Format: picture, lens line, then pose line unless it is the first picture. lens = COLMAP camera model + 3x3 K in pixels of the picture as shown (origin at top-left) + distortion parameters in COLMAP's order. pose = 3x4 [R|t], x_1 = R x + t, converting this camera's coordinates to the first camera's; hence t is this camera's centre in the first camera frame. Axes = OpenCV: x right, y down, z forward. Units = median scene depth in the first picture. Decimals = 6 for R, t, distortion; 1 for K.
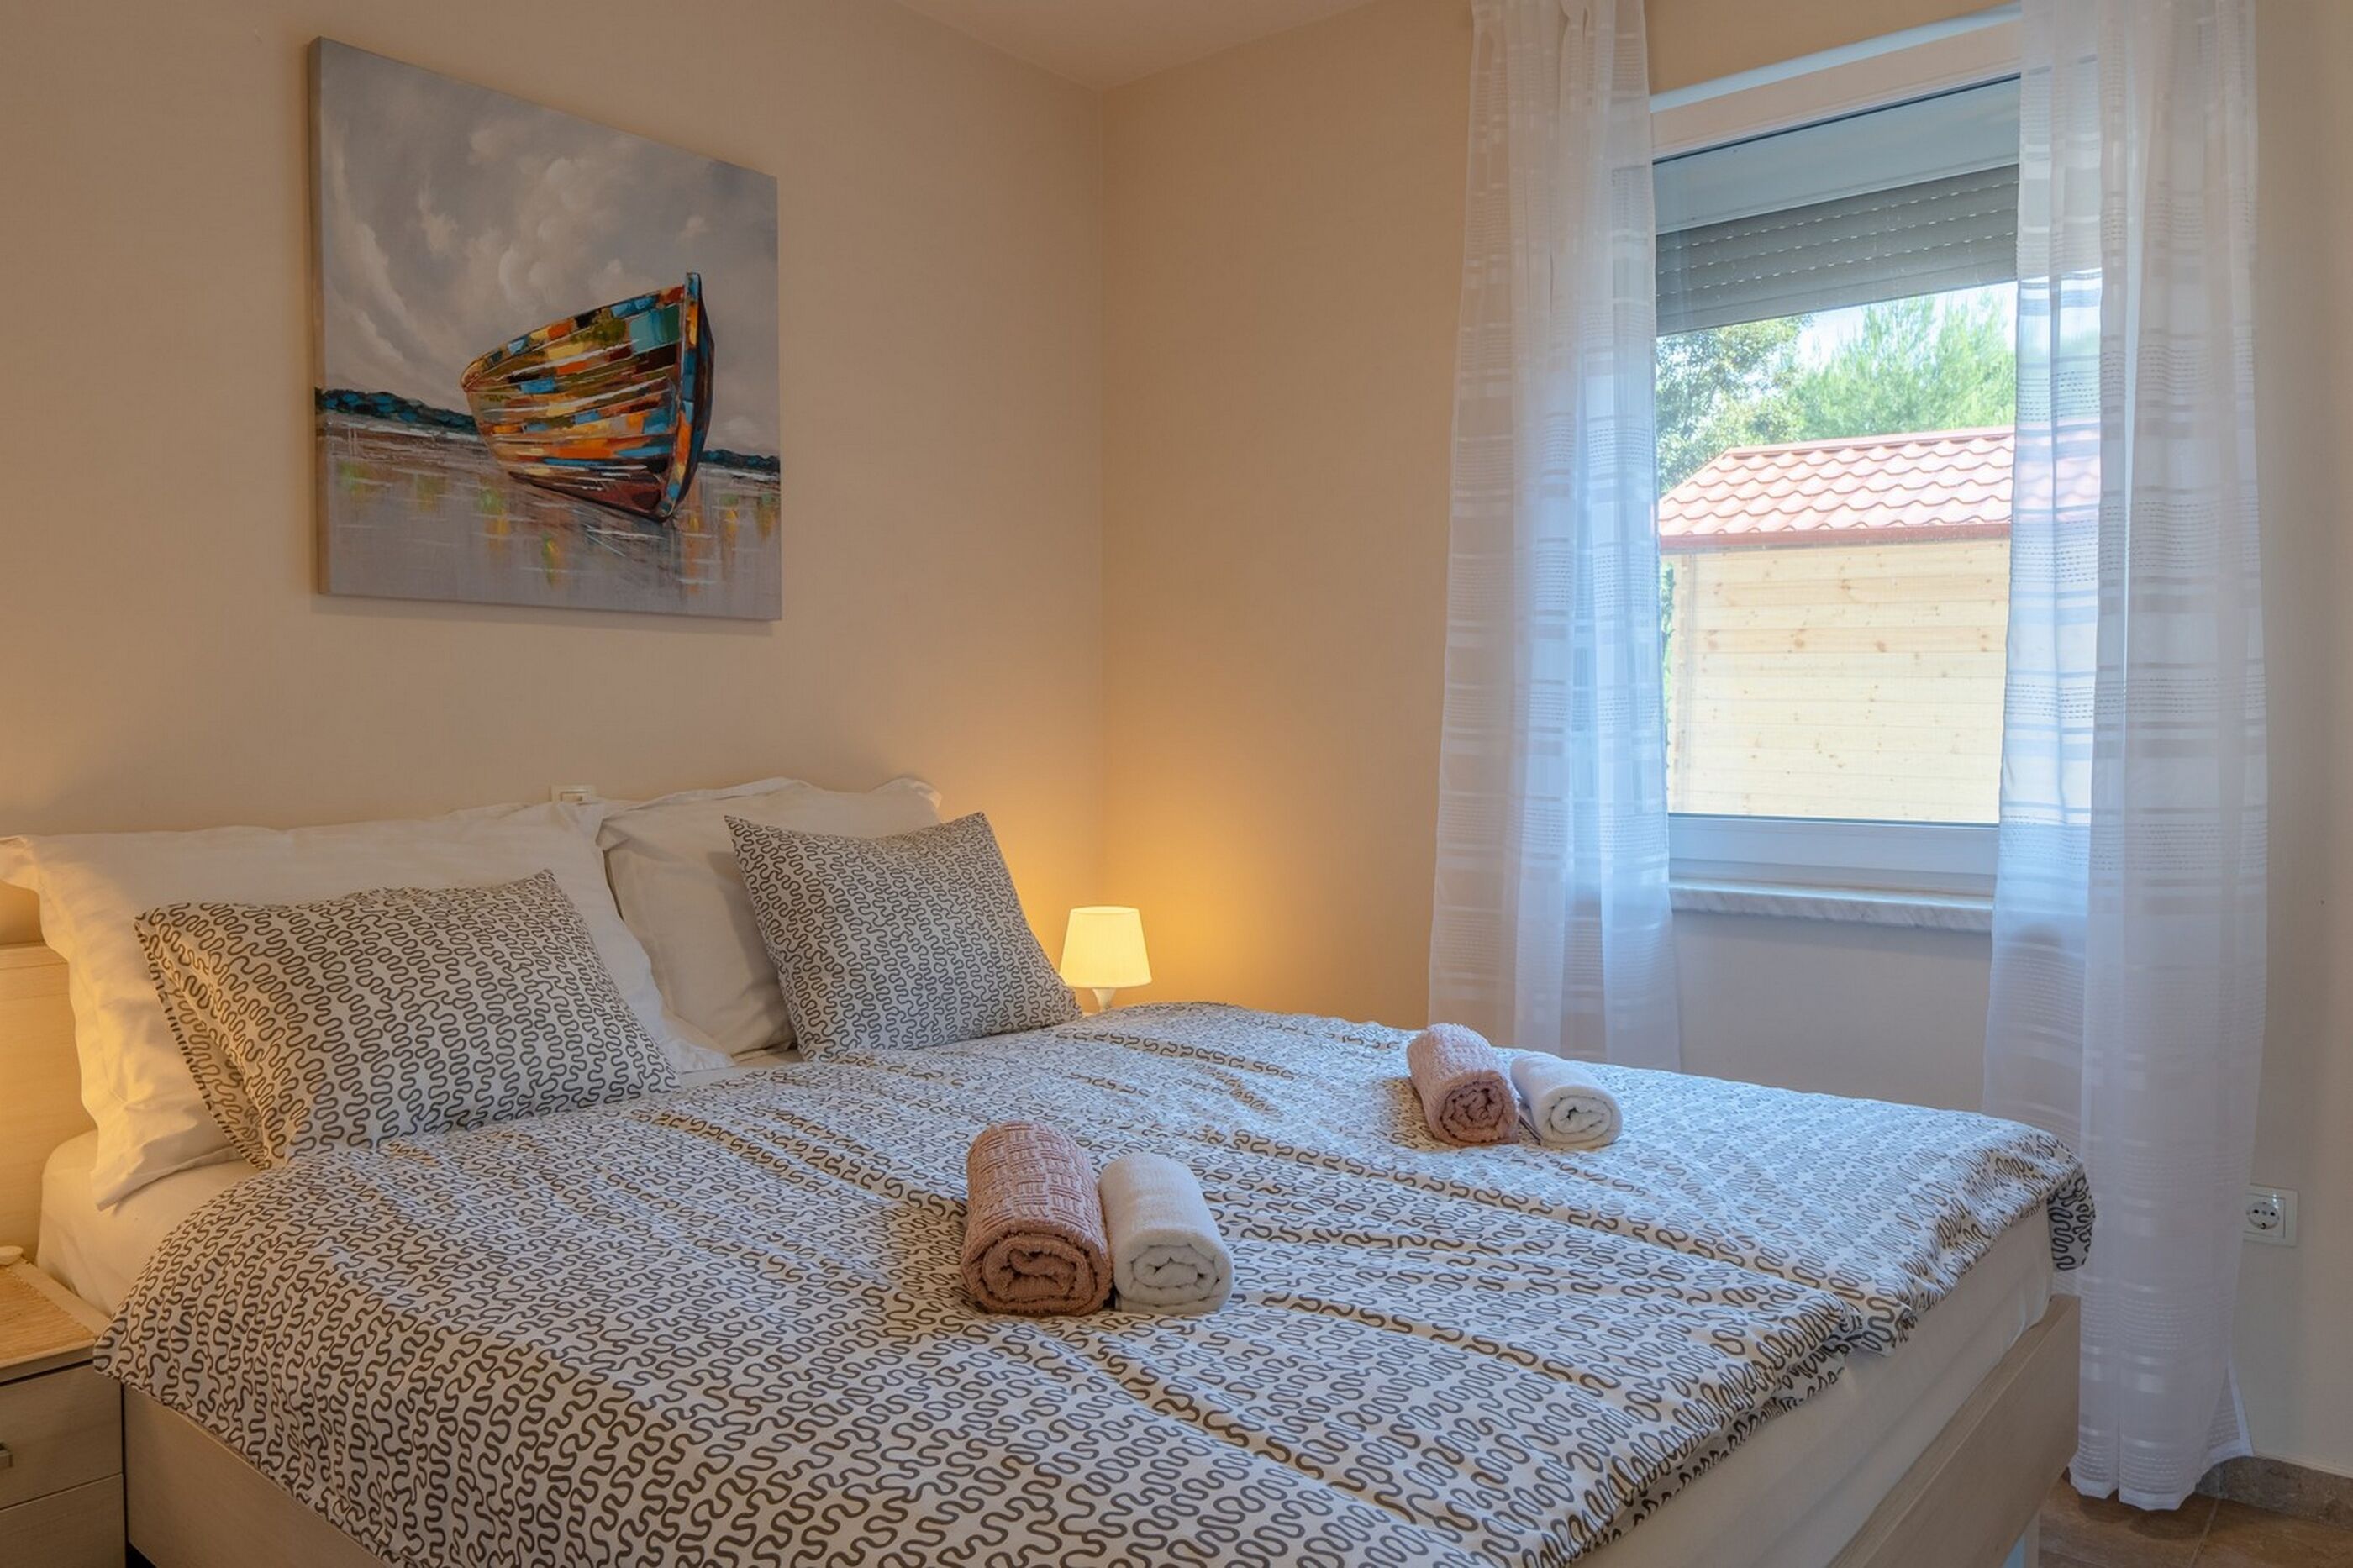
lens RADIAL K [[1661.9, 0, 1193.3], [0, 1661.9, 784.3], [0, 0, 1]] dist [-0.000834, -0.004025]
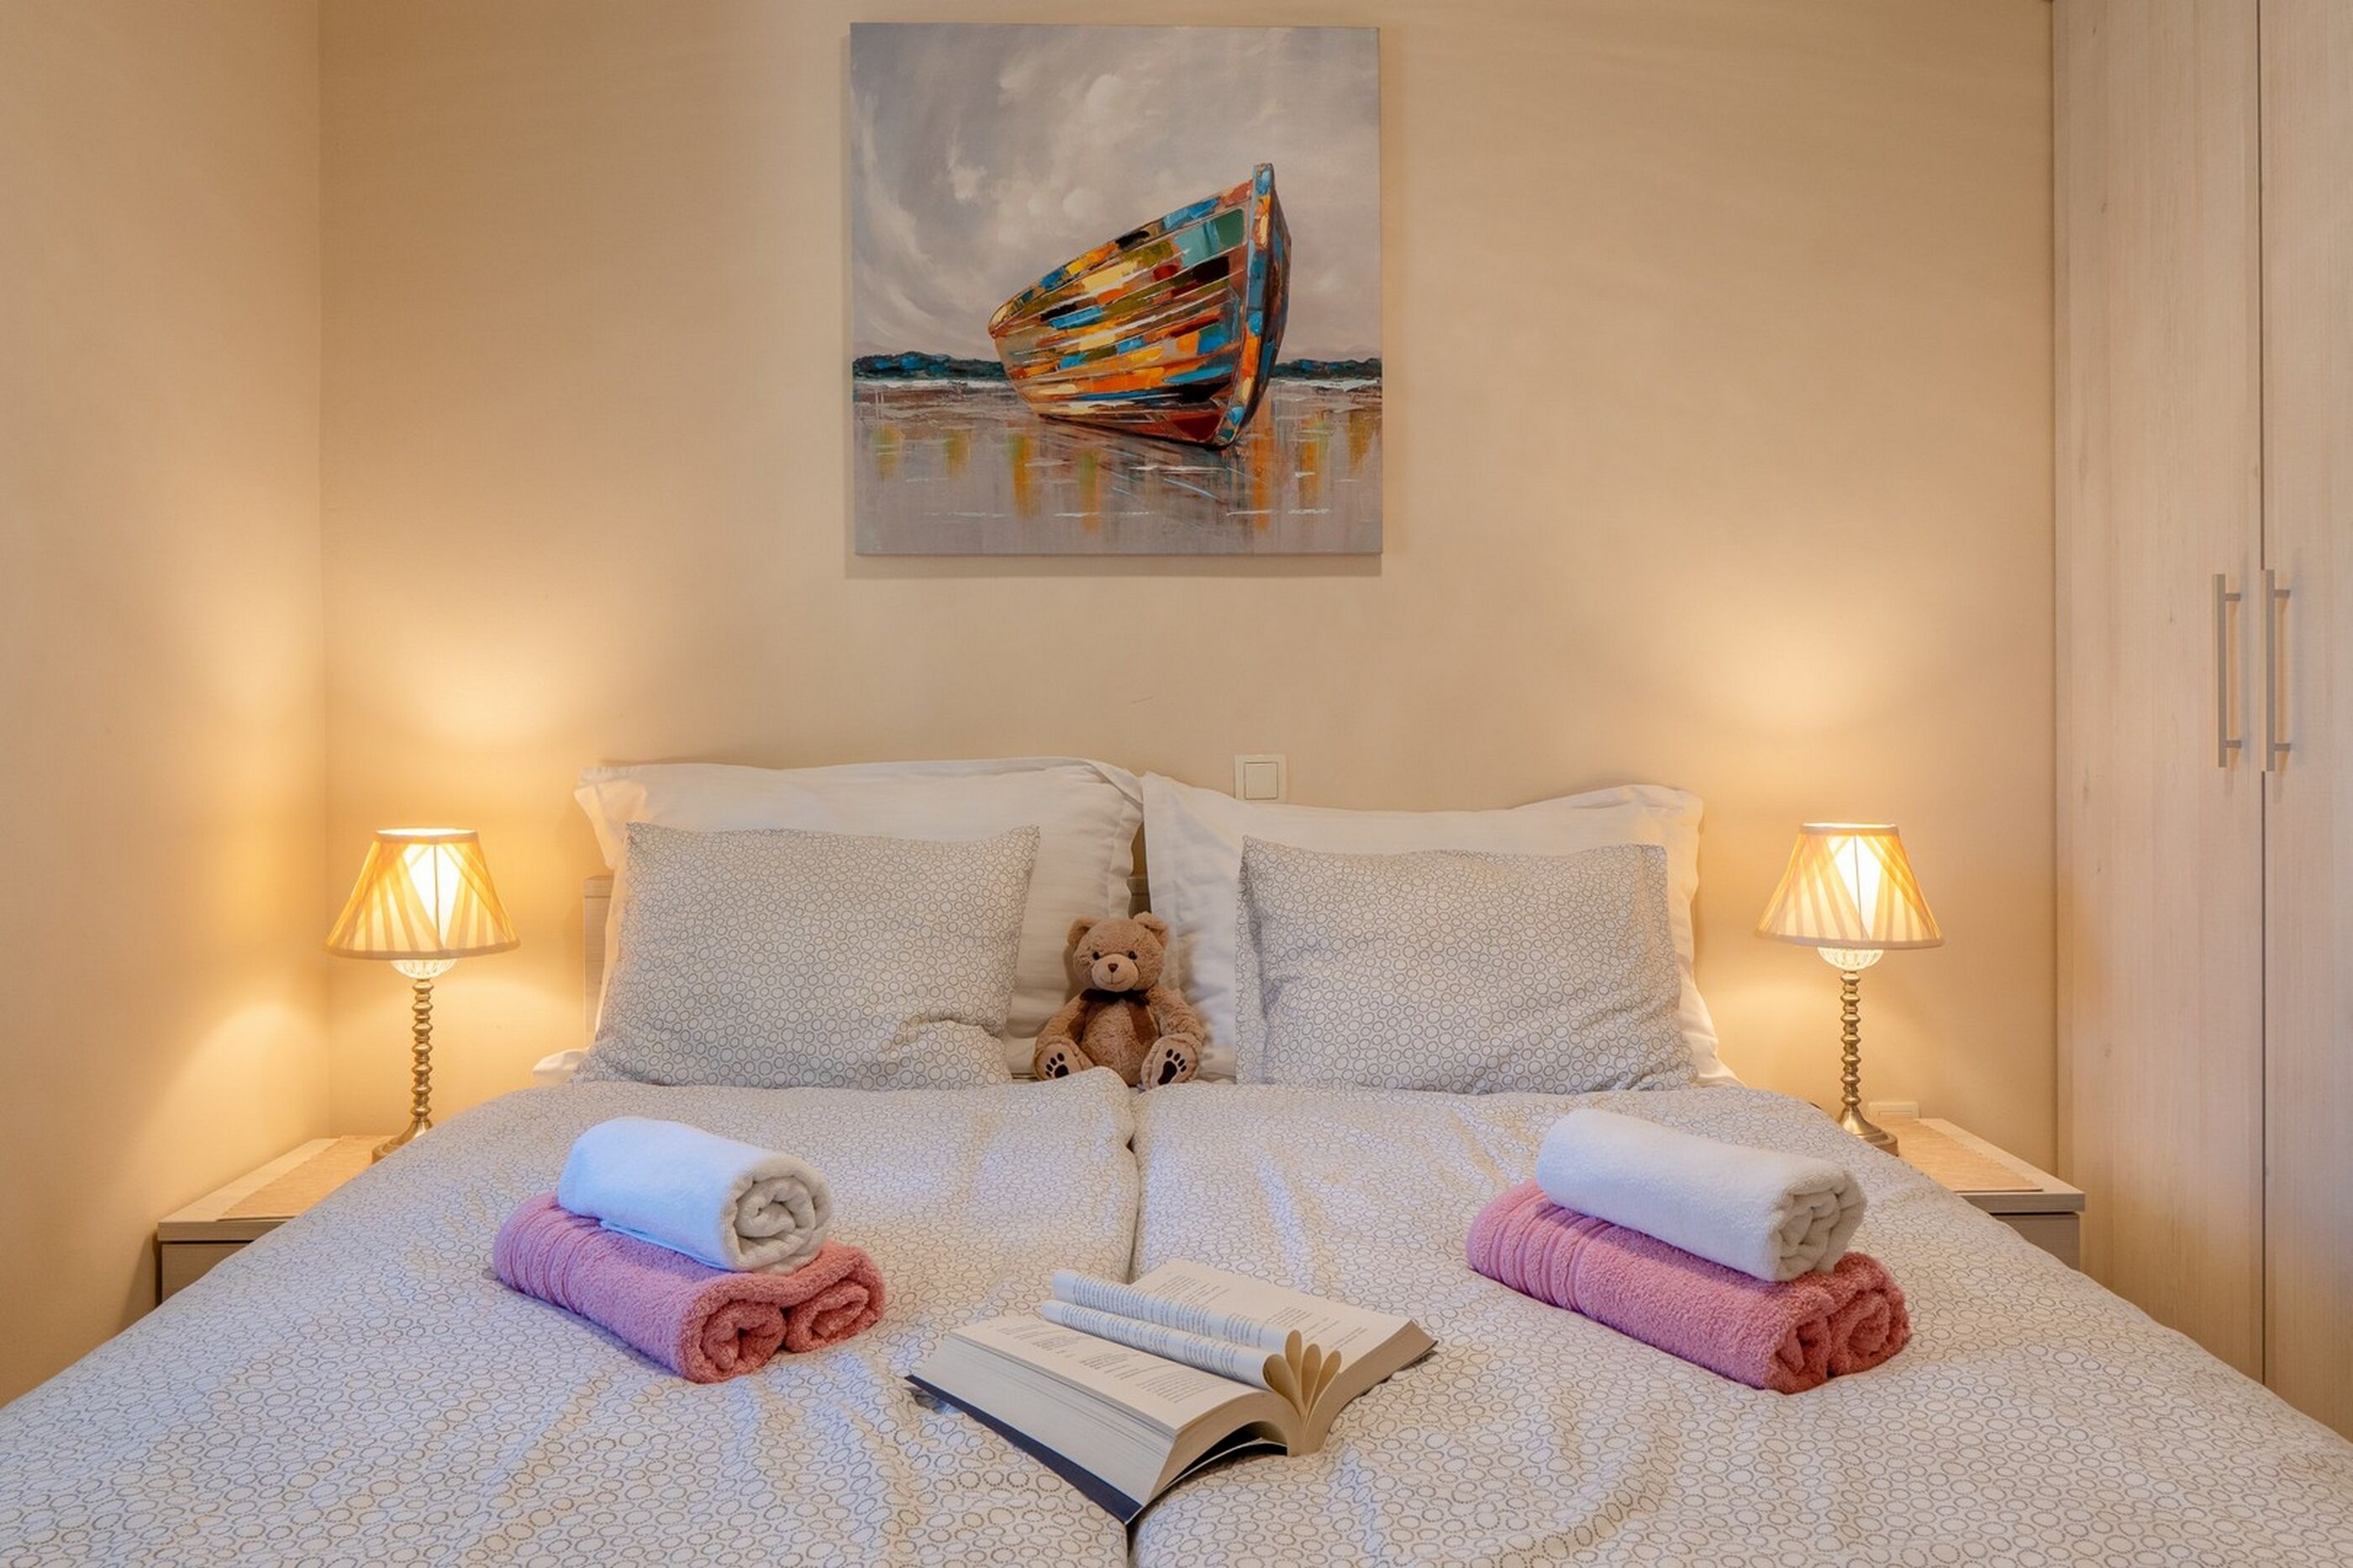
lens RADIAL K [[1734.9, 0, 1182.2], [0, 1734.9, 700.6], [0, 0, 1]] dist [0.008015, 0.003811]
pose [[0.655631, 0.000519, -0.755081, 0.389924], [-0.026526, 0.999398, -0.022345, -0.003195], [0.754615, 0.034679, 0.655250, 0.404564]]
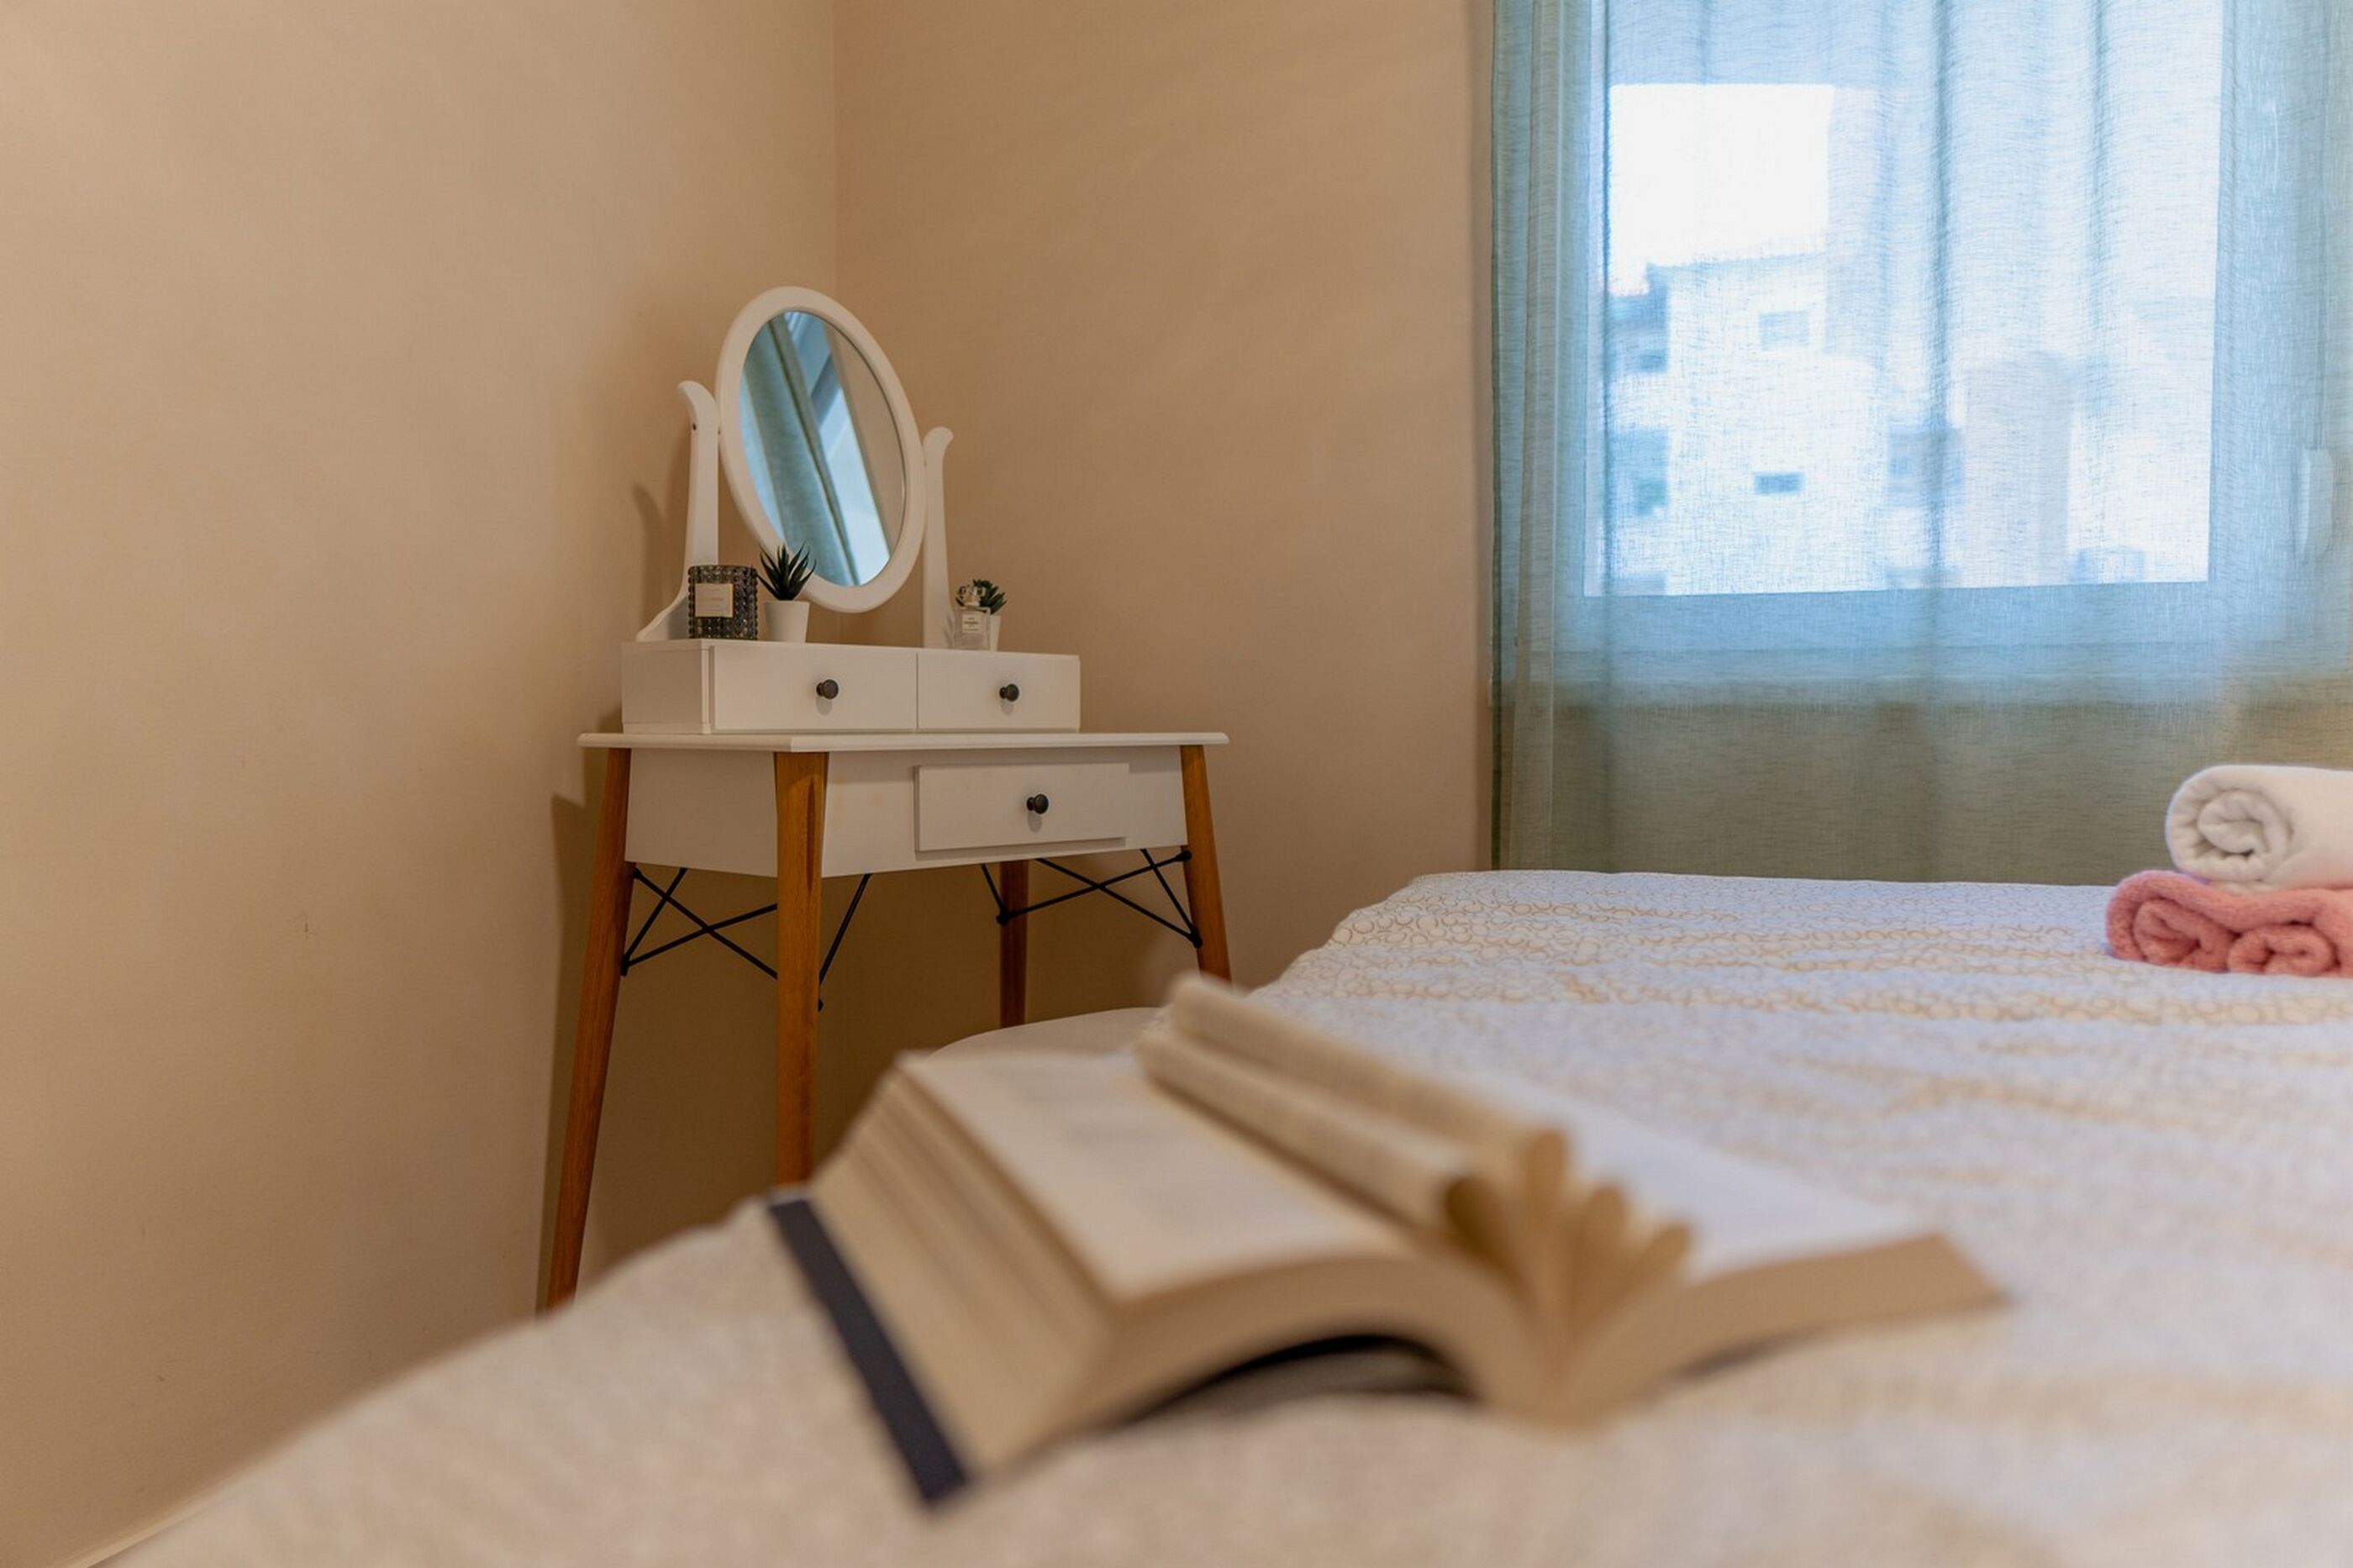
lens RADIAL K [[1661.9, 0, 1143.8], [0, 1661.9, 776.0], [0, 0, 1]] dist [-0.000834, -0.004025]
pose [[-0.941242, 0.017219, -0.337294, 0.355101], [-0.011779, 0.996418, 0.083738, 0.088408], [0.337527, 0.082791, -0.937668, 0.954866]]
